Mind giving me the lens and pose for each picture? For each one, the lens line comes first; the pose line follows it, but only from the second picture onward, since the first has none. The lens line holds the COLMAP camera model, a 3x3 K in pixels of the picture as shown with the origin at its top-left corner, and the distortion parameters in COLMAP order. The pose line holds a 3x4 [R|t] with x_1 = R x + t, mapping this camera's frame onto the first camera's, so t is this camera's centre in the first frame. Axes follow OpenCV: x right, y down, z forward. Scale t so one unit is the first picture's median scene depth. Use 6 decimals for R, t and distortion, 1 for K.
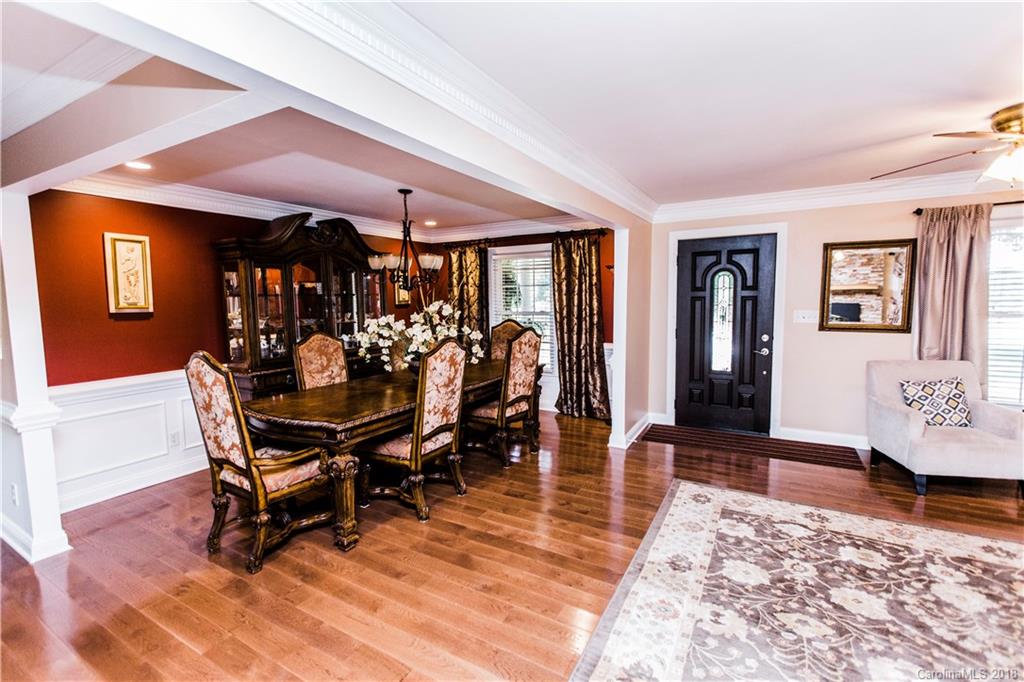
lens RADIAL K [[454.0, 0, 509.9], [0, 454.0, 337.2], [0, 0, 1]] dist [0.005290, -0.000409]
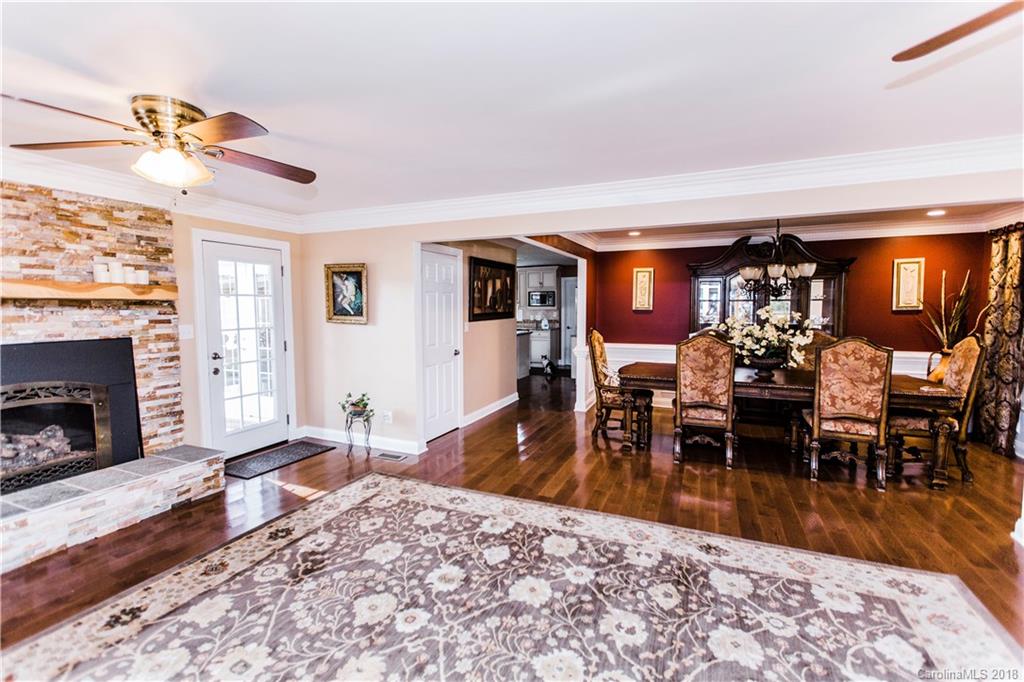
lens RADIAL K [[454.0, 0, 508.0], [0, 454.0, 336.5], [0, 0, 1]] dist [0.005290, -0.000409]
pose [[0.108983, 0.080589, -0.990772, 1.133676], [-0.088515, 0.993536, 0.071077, -0.036051], [0.990095, 0.079952, 0.115411, 0.293291]]
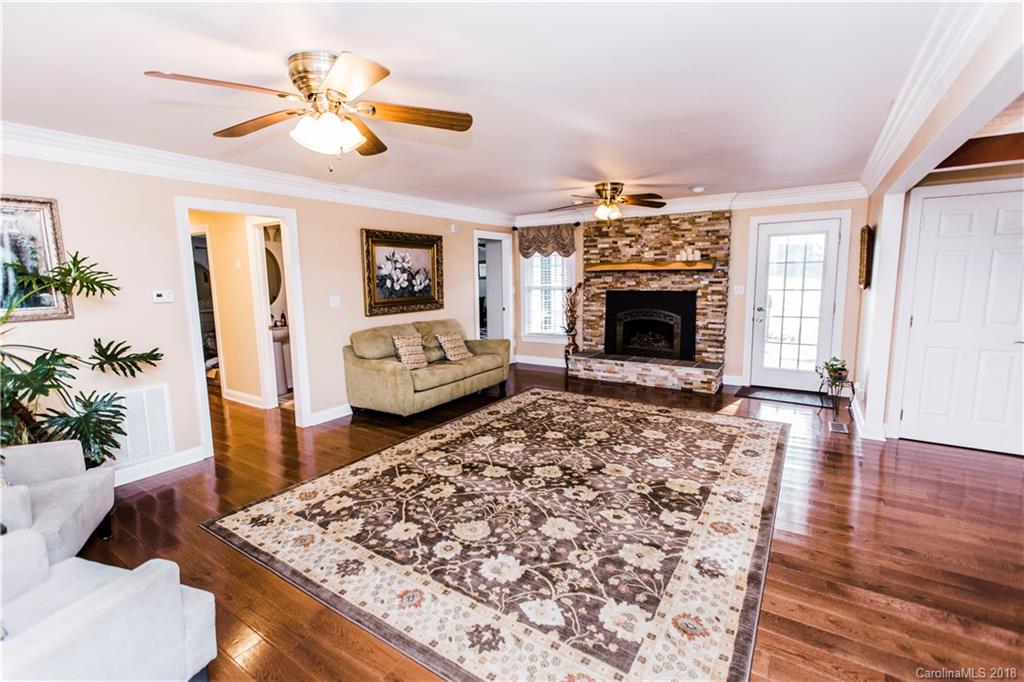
lens RADIAL K [[454.0, 0, 511.9], [0, 454.0, 337.8], [0, 0, 1]] dist [0.005290, -0.000409]
pose [[-0.998096, 0.022003, 0.057625, 0.591016], [0.034358, 0.974183, 0.223130, -0.140854], [-0.051228, 0.224685, -0.973084, 1.510270]]
